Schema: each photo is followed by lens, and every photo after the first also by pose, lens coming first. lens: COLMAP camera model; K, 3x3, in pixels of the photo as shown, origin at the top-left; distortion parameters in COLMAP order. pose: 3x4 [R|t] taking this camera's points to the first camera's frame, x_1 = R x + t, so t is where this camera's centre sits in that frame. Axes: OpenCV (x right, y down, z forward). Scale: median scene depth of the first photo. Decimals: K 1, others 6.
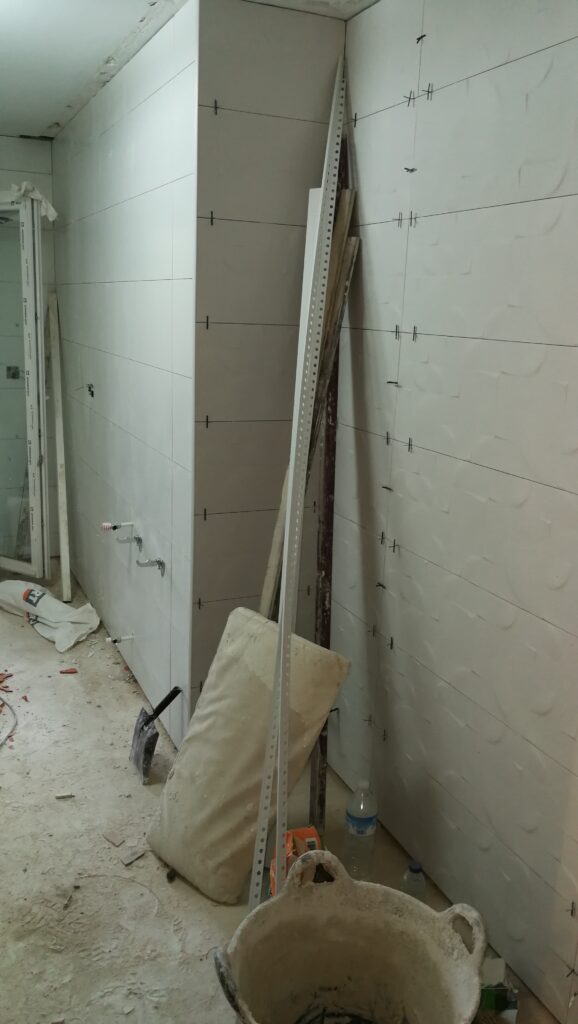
lens RADIAL K [[852.8, 0, 288.9], [0, 852.8, 511.7], [0, 0, 1]] dist [-0.008621, -0.014744]
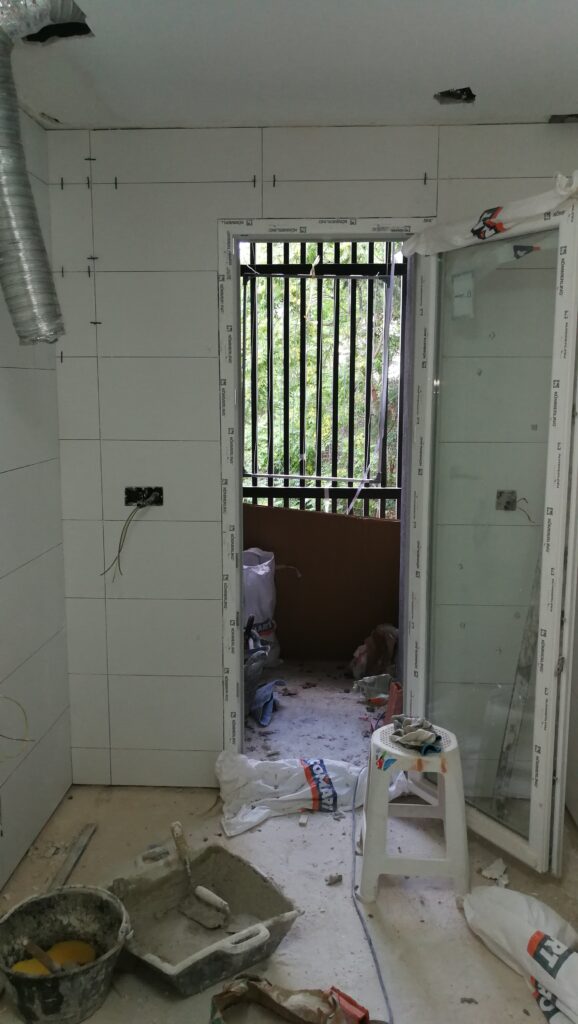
lens RADIAL K [[852.8, 0, 289.0], [0, 852.8, 513.2], [0, 0, 1]] dist [-0.008621, -0.014744]
pose [[0.891749, 0.037263, -0.450993, -0.215239], [-0.080667, 0.993732, -0.077397, -0.108608], [0.445282, 0.105399, 0.889165, 0.441037]]
